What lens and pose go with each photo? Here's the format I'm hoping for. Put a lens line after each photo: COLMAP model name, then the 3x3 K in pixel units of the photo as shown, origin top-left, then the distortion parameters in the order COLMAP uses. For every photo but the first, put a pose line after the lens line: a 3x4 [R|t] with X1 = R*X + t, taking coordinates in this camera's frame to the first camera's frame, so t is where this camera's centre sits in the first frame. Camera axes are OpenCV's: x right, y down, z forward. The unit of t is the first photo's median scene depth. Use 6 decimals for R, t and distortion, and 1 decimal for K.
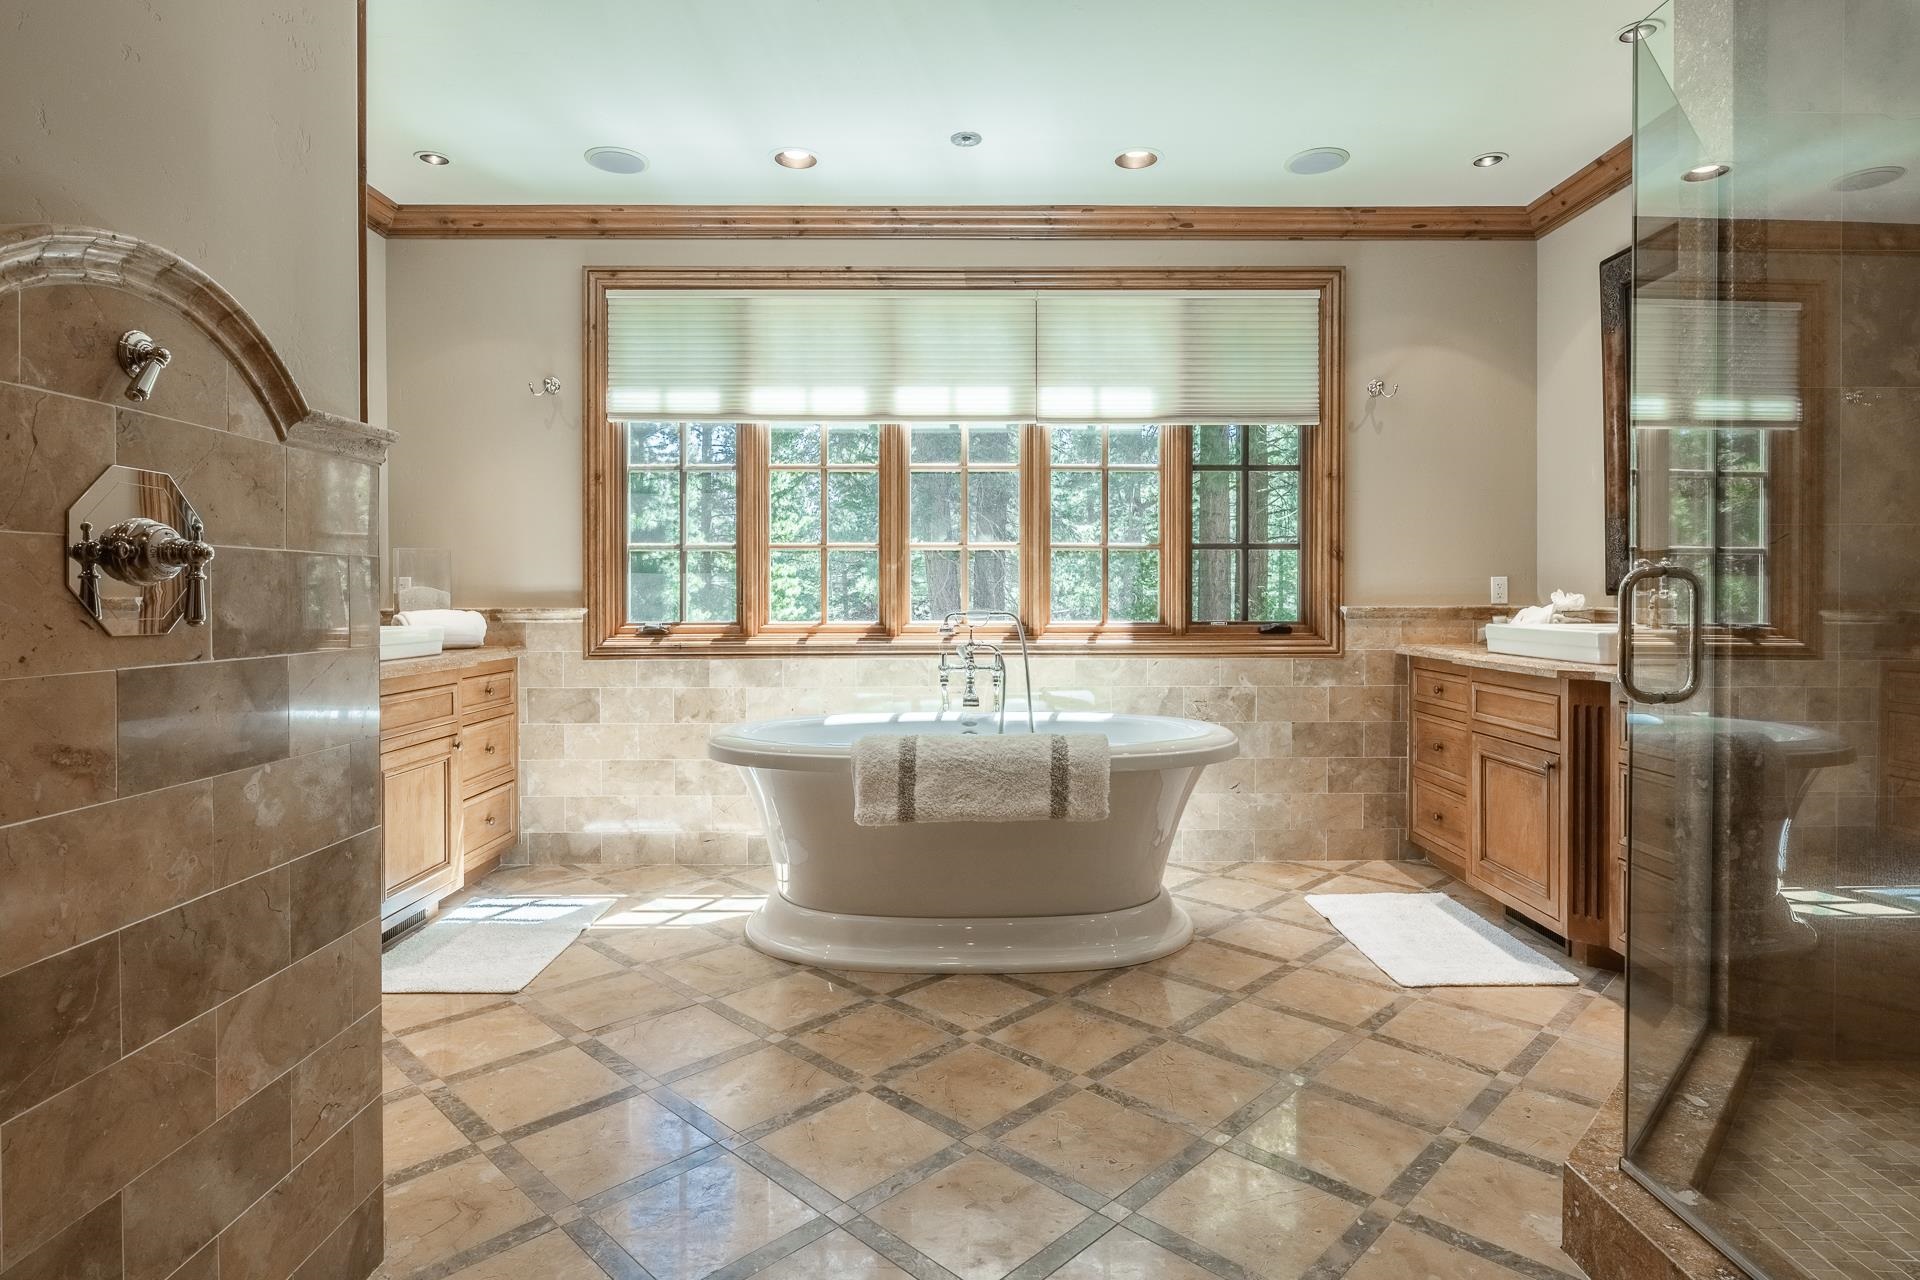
lens RADIAL K [[1030.6, 0, 971.1], [0, 1030.6, 595.3], [0, 0, 1]] dist [-0.001429, 0.000695]
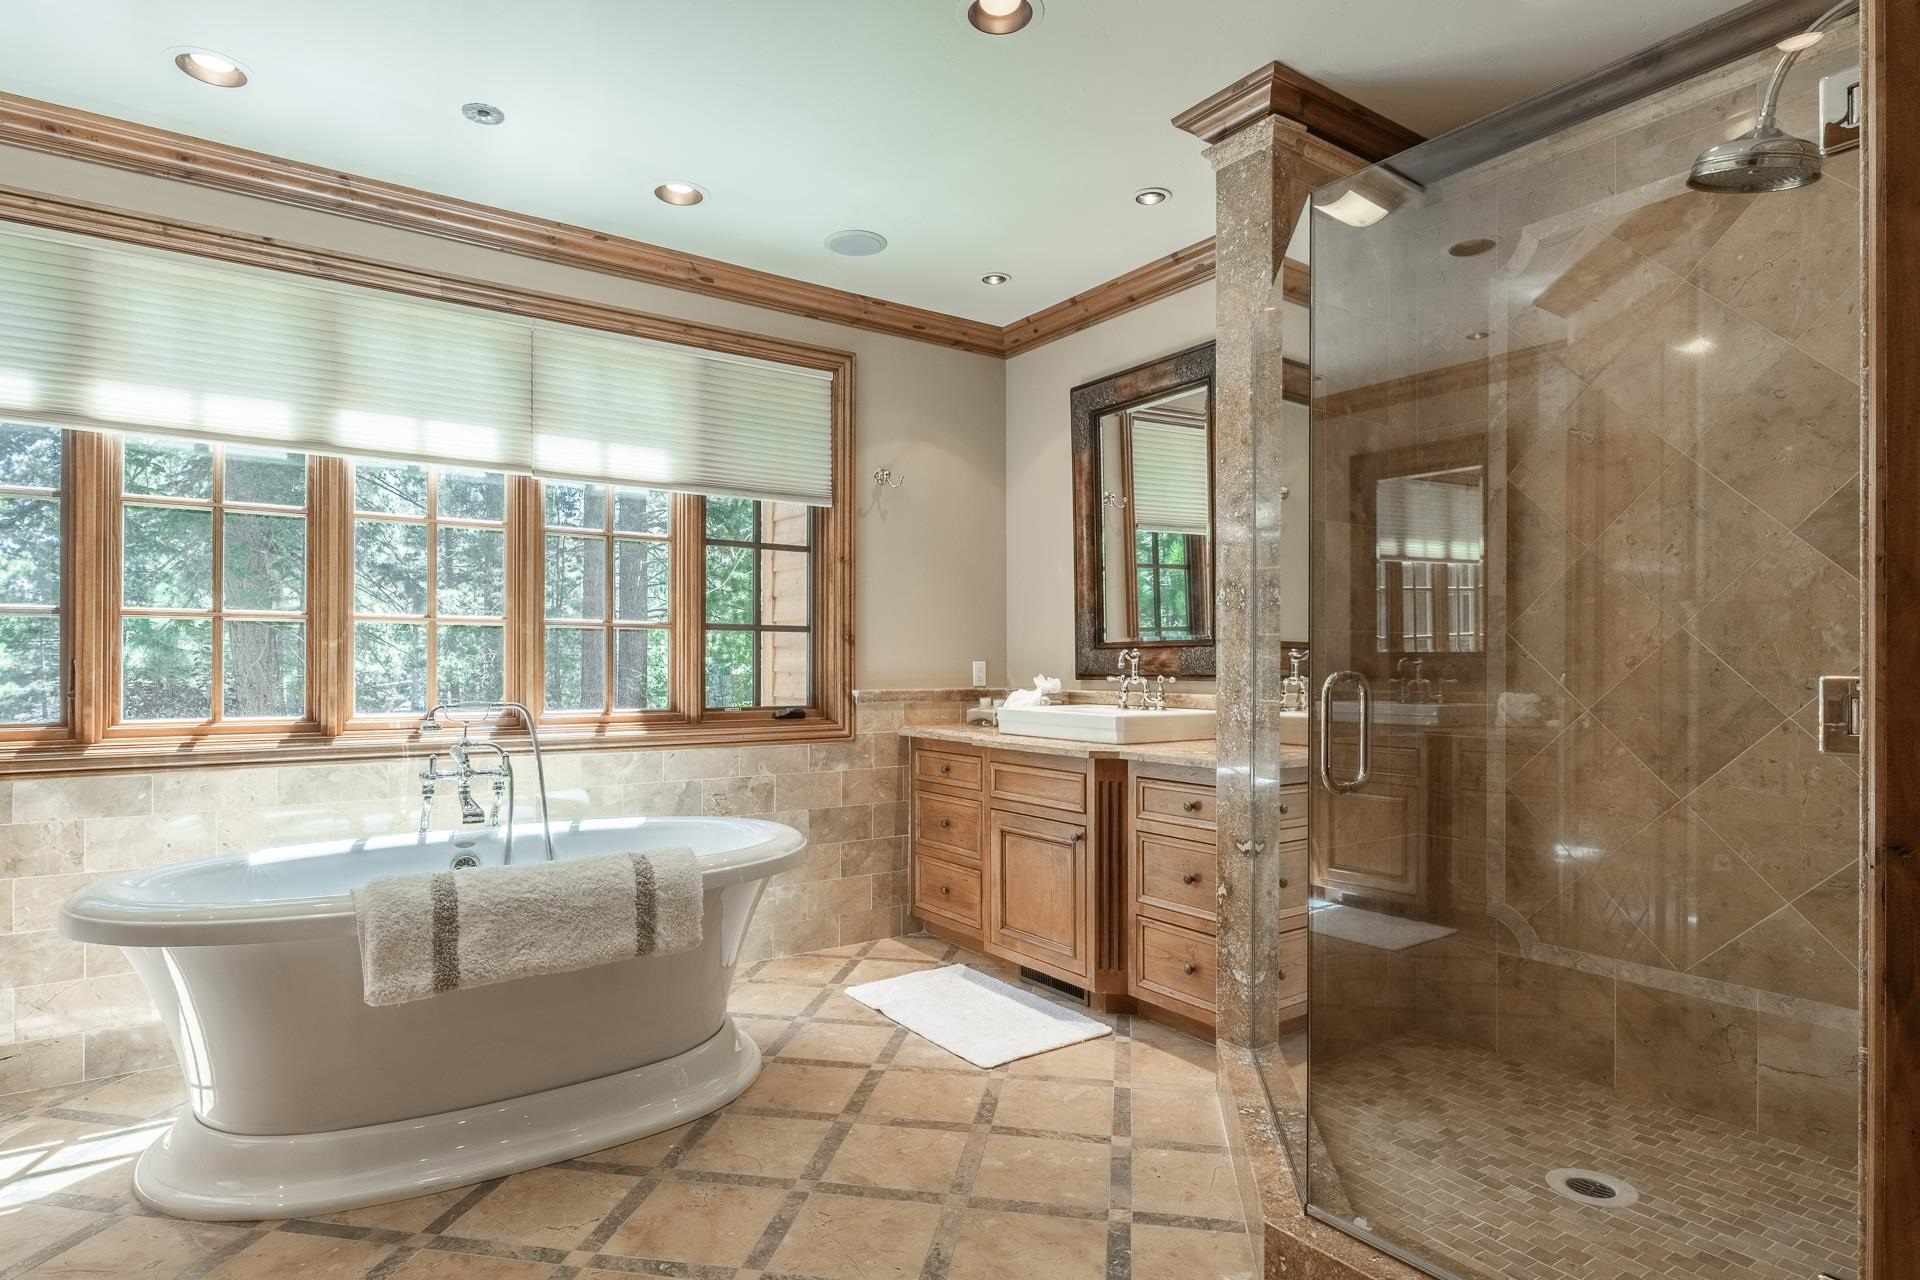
lens RADIAL K [[1030.6, 0, 957.4], [0, 1030.6, 655.5], [0, 0, 1]] dist [-0.001429, 0.000695]
pose [[0.828516, 0.008805, 0.559896, -0.125899], [-0.002699, 0.999928, -0.011731, -0.012263], [-0.559959, 0.008208, 0.828480, 0.118338]]
